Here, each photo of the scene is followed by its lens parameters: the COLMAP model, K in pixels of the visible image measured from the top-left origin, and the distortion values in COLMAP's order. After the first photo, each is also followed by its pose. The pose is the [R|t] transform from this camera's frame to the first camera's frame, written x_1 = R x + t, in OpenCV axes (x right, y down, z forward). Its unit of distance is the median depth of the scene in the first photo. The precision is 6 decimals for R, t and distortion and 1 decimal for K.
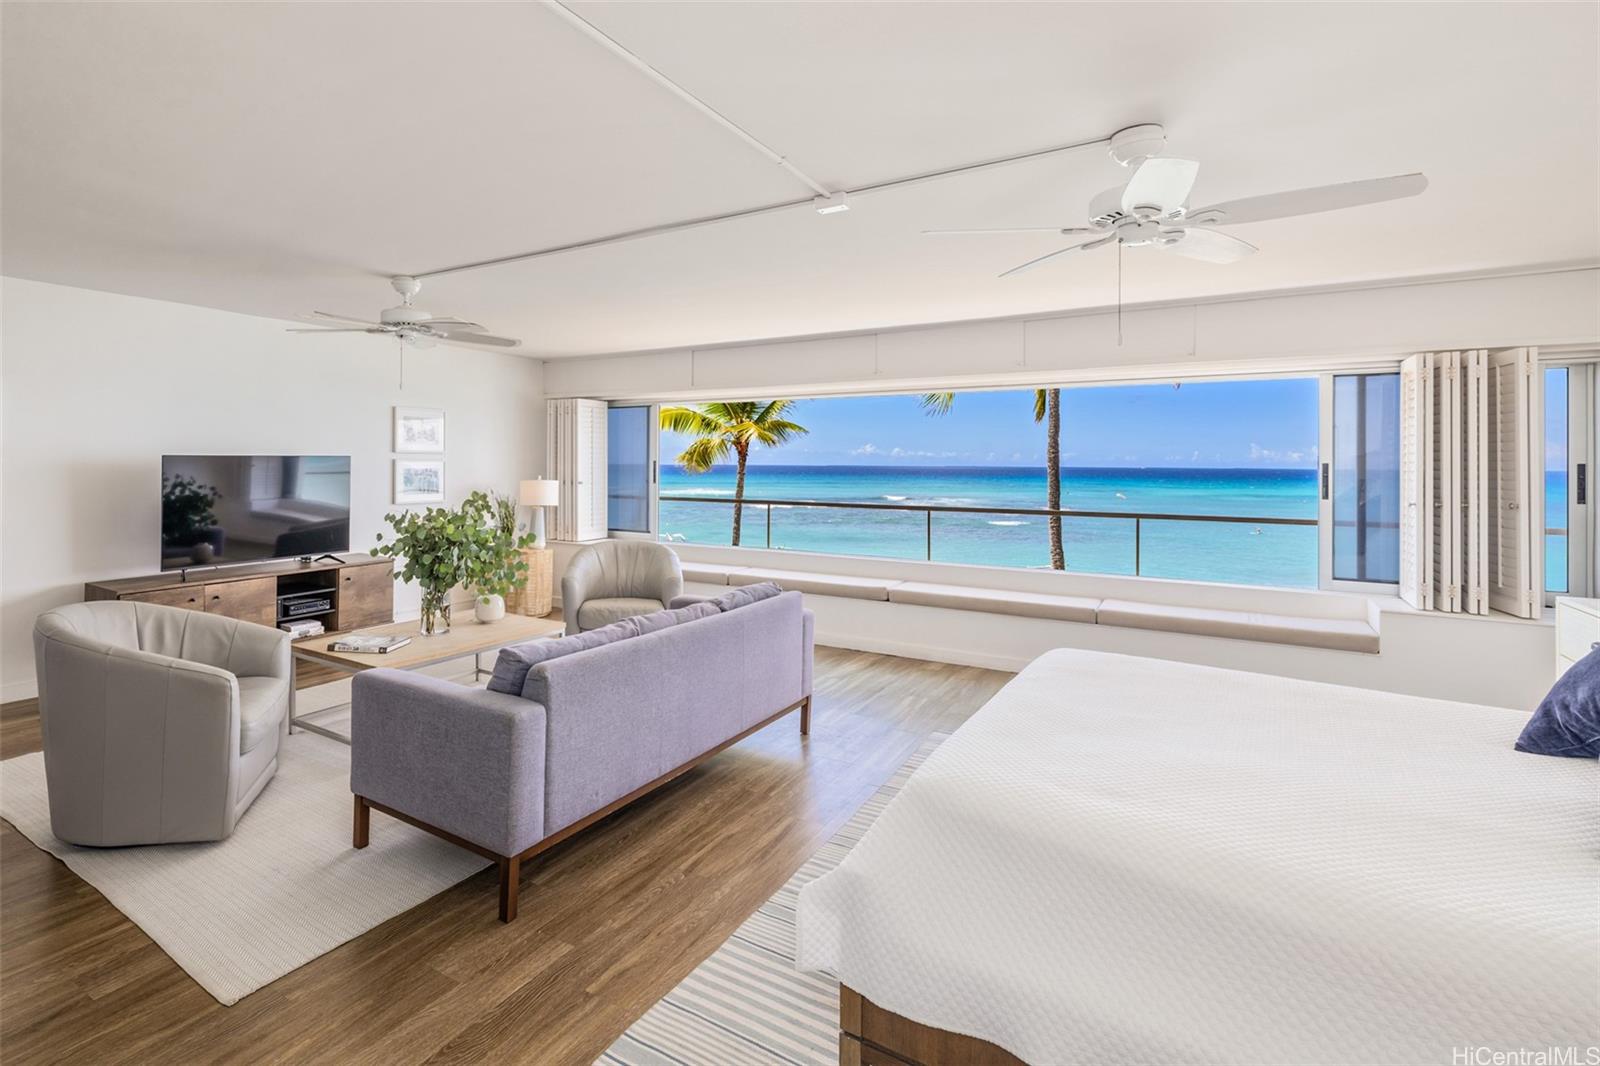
lens RADIAL K [[764.2, 0, 685.6], [0, 764.2, 459.3], [0, 0, 1]] dist [0.003062, 0.000592]
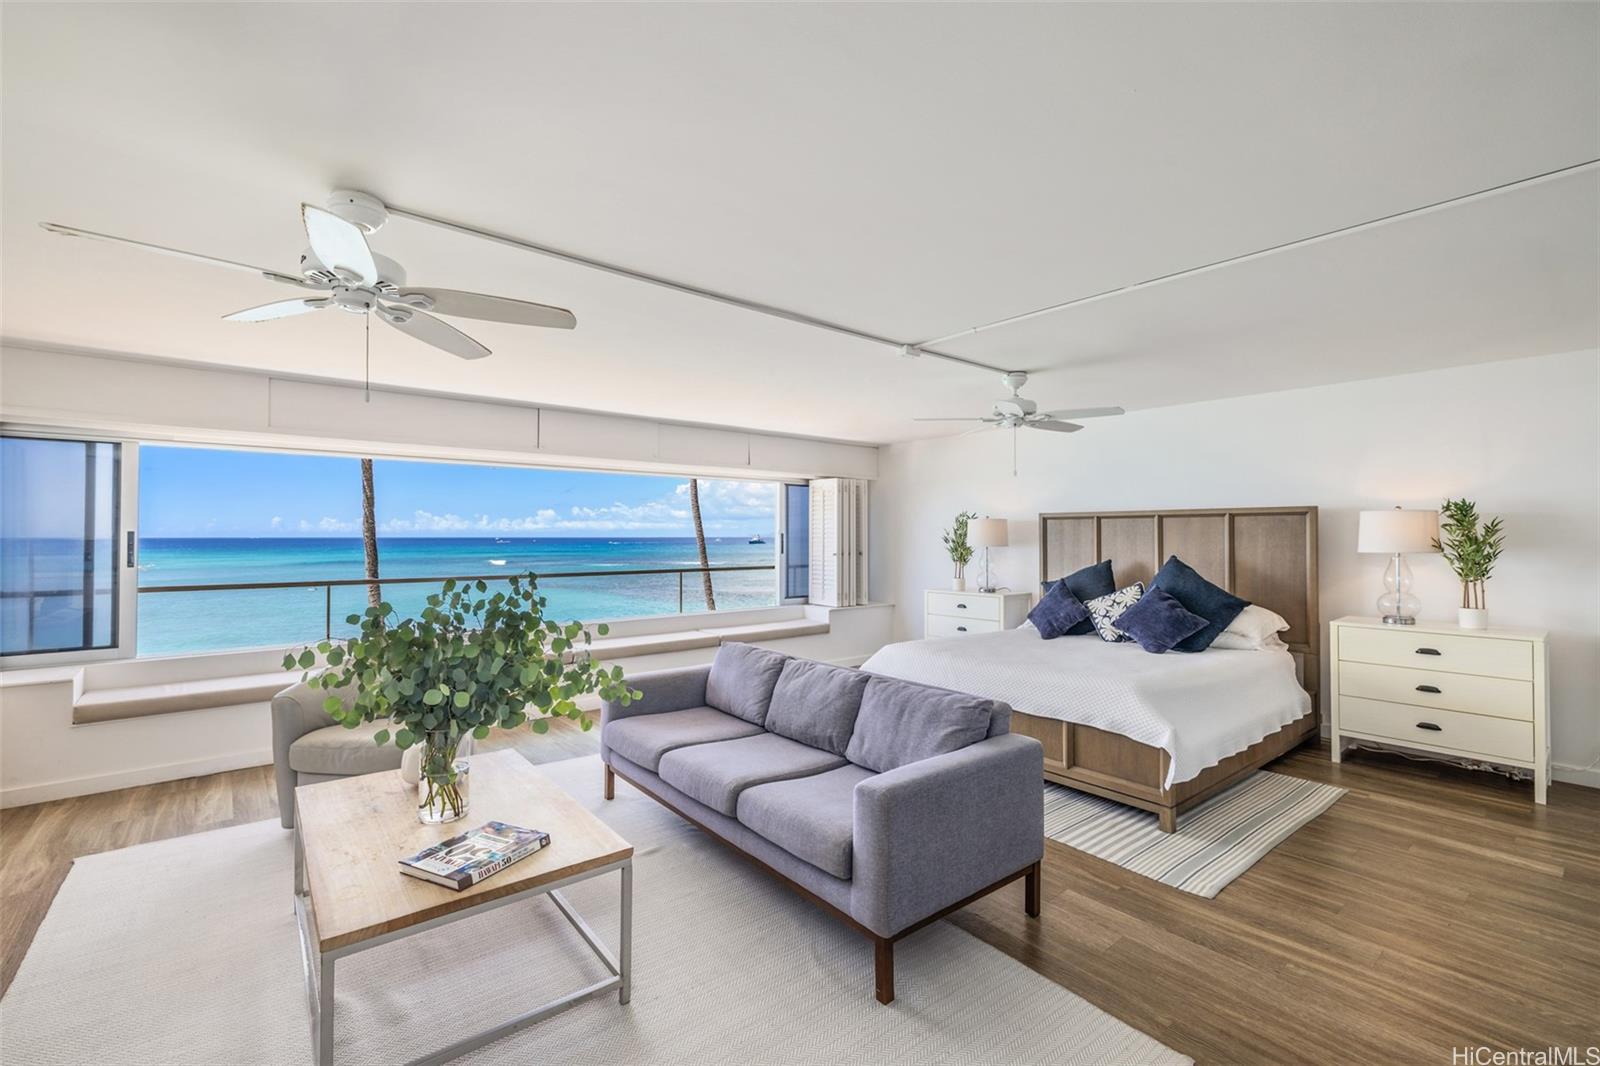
lens RADIAL K [[696.8, 0, 800.0], [0, 696.8, 533.0], [0, 0, 1]] dist [0.002047, 0.000291]
pose [[0.281646, -0.001693, 0.959517, -0.677647], [-0.003837, 0.999988, 0.002891, 0.000305], [-0.959511, -0.004496, 0.281636, 0.513071]]
